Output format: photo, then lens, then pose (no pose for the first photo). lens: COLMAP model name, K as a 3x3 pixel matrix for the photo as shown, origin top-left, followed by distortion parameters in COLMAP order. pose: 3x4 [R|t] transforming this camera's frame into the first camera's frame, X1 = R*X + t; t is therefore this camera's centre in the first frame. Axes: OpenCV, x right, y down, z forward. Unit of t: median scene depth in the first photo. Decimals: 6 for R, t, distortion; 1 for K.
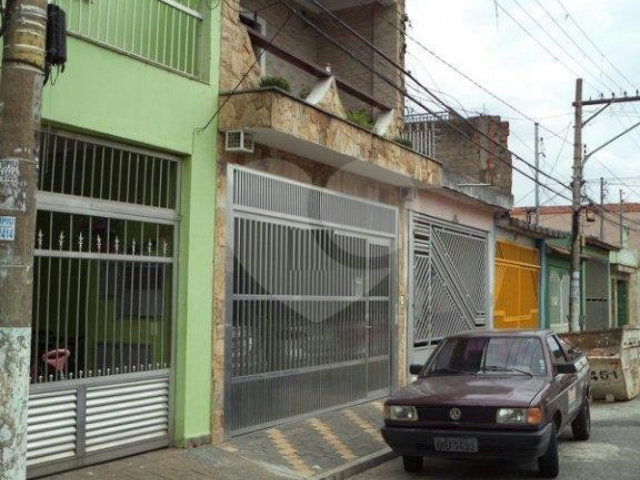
lens RADIAL K [[872.0, 0, 320.0], [0, 872.0, 240.0], [0, 0, 1]] dist [-0.046120, -0.047467]
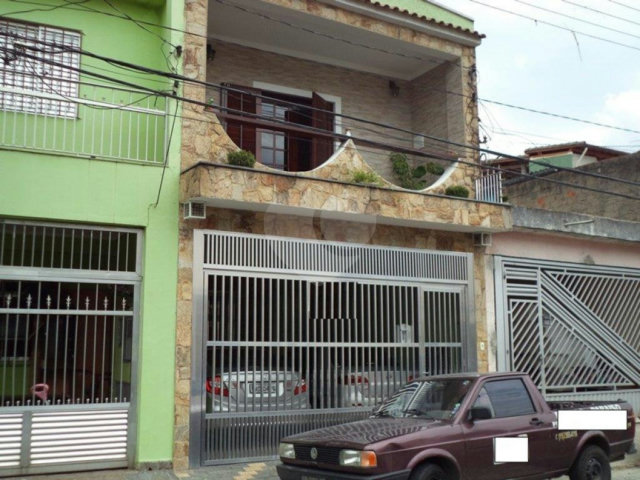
lens RADIAL K [[779.4, 0, 320.0], [0, 779.4, 240.0], [0, 0, 1]] dist [-0.059983, 0.030634]
pose [[0.829154, -0.096679, -0.550597, 0.644136], [0.048623, 0.993671, -0.101256, 0.043064], [0.556902, 0.057186, 0.828607, 0.229450]]
